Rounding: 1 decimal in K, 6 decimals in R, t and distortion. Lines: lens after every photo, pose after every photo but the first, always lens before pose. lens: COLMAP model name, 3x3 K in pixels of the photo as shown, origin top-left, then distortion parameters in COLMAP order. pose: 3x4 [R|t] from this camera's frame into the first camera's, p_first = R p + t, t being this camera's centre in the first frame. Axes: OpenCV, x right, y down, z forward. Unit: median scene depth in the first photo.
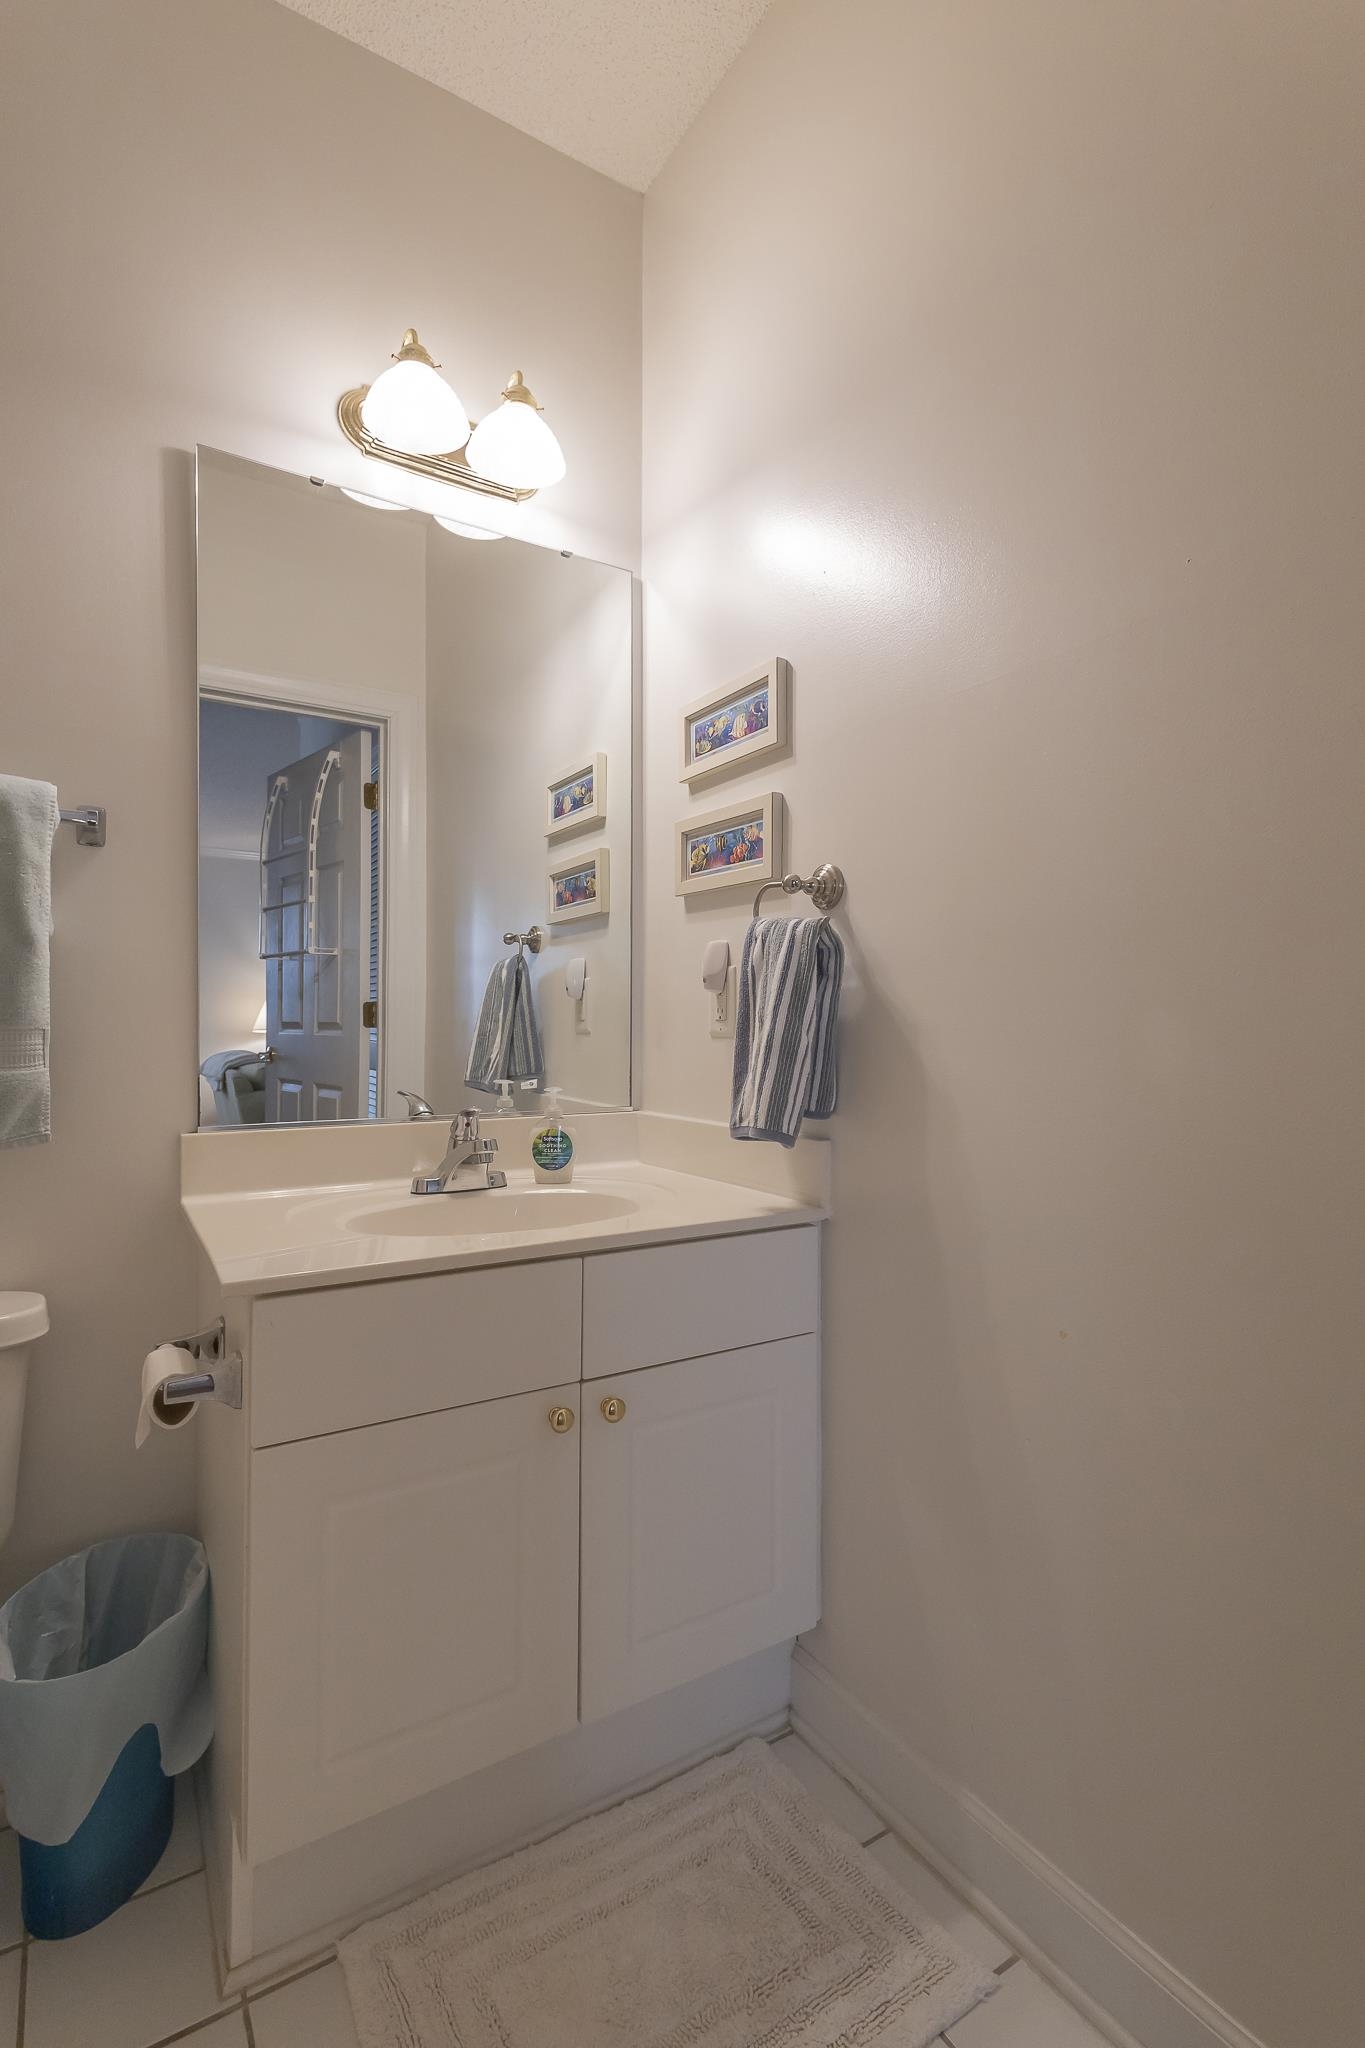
lens RADIAL K [[947.1, 0, 694.8], [0, 947.1, 1038.7], [0, 0, 1]] dist [0.009272, -0.000556]
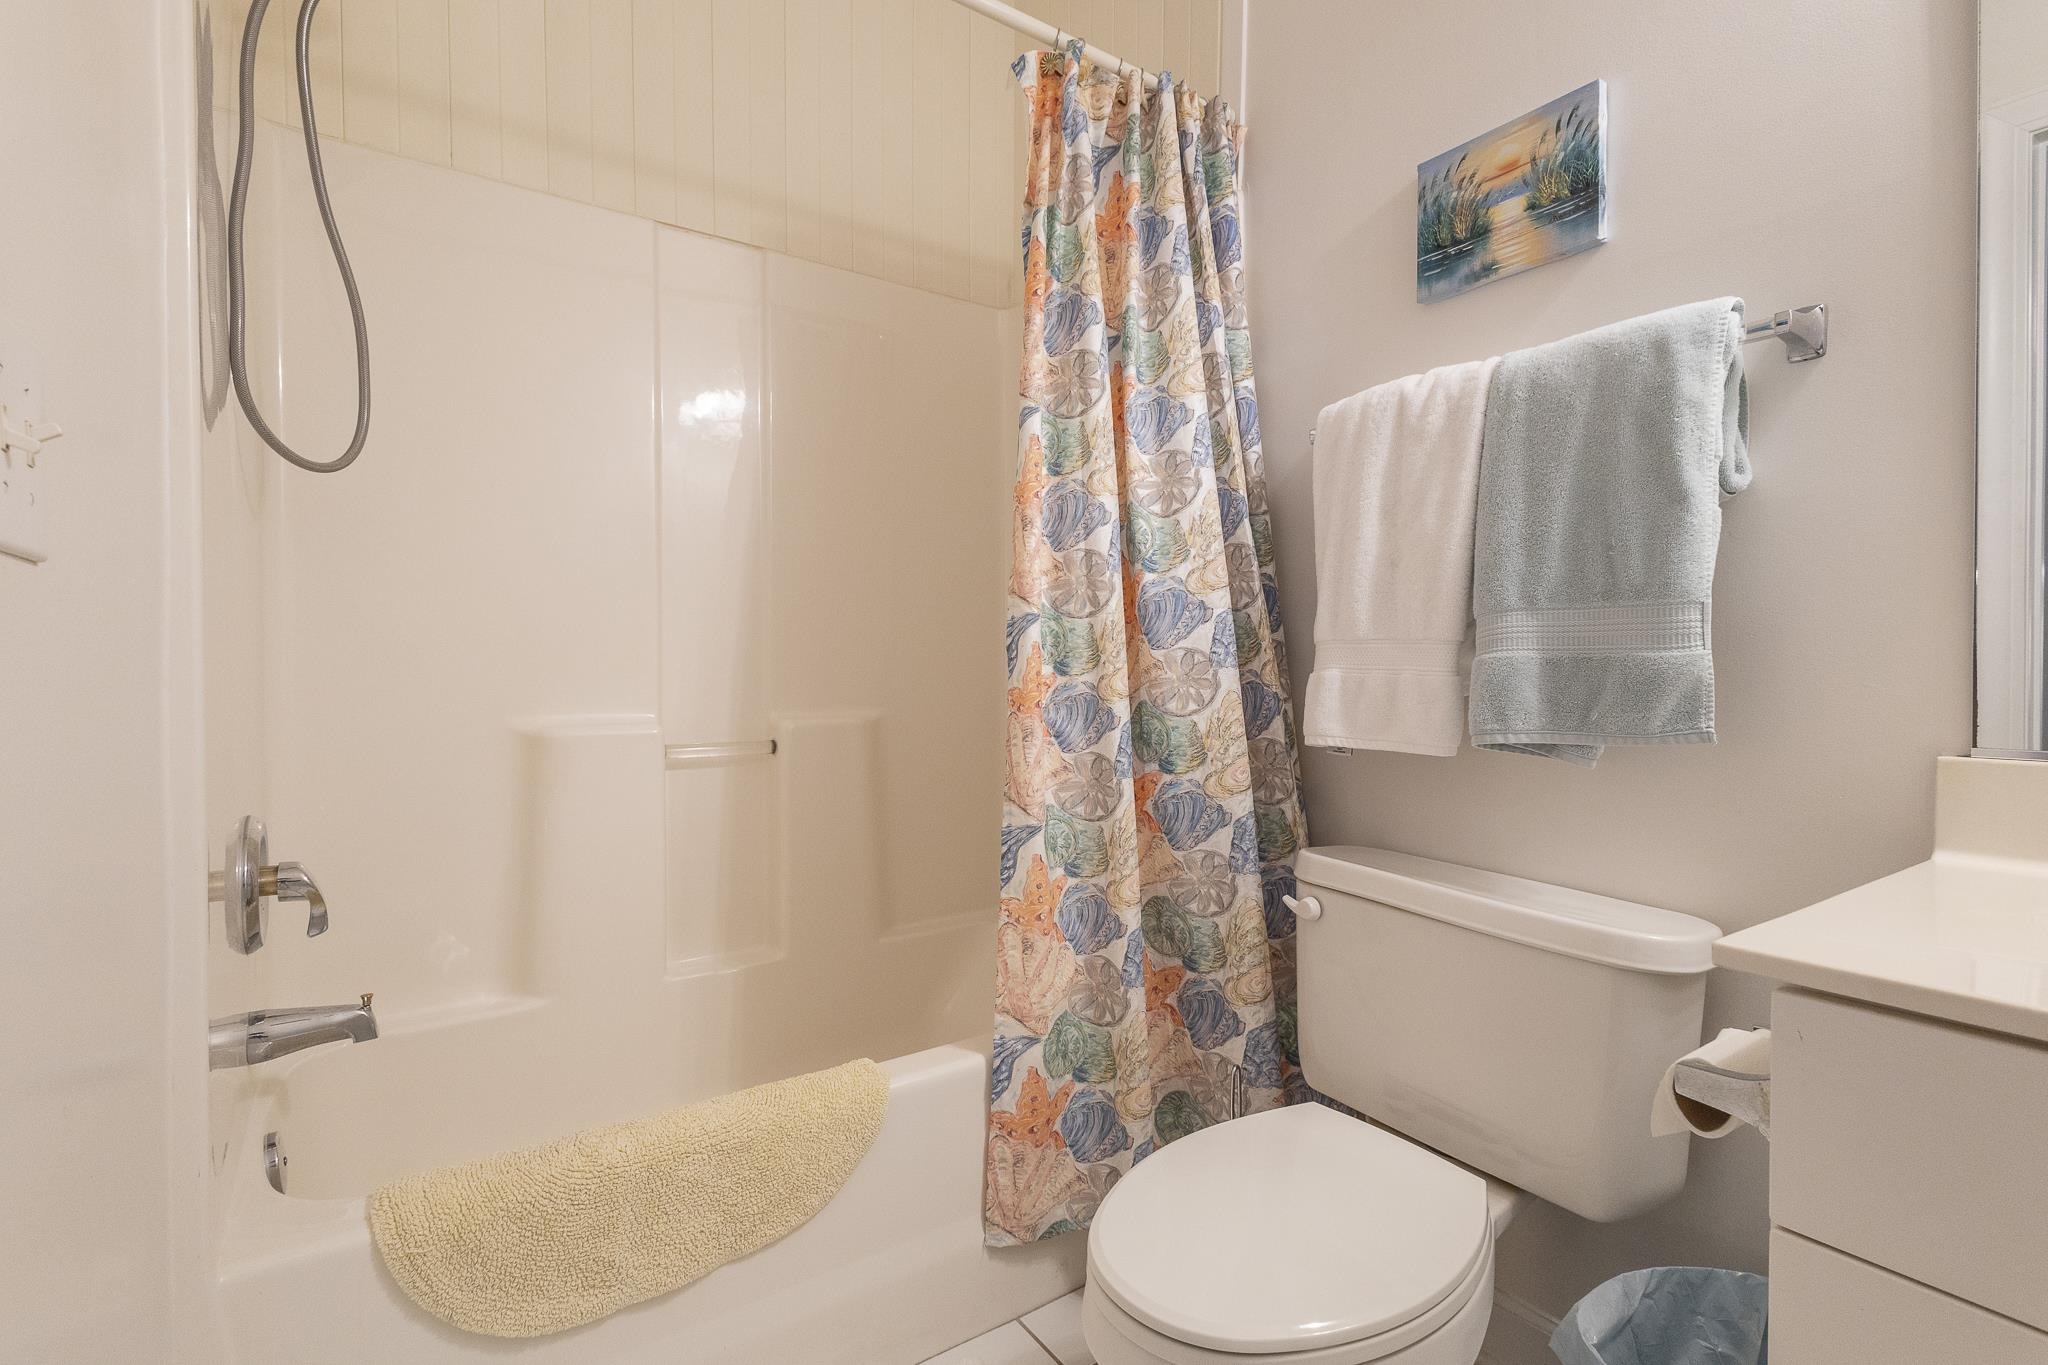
lens RADIAL K [[947.1, 0, 1025.9], [0, 947.1, 686.3], [0, 0, 1]] dist [0.009272, -0.000556]
pose [[0.012273, 0.000875, -0.999924, 0.123153], [-0.013046, 0.999915, 0.000715, 0.069173], [0.999840, 0.013036, 0.012283, 0.410200]]
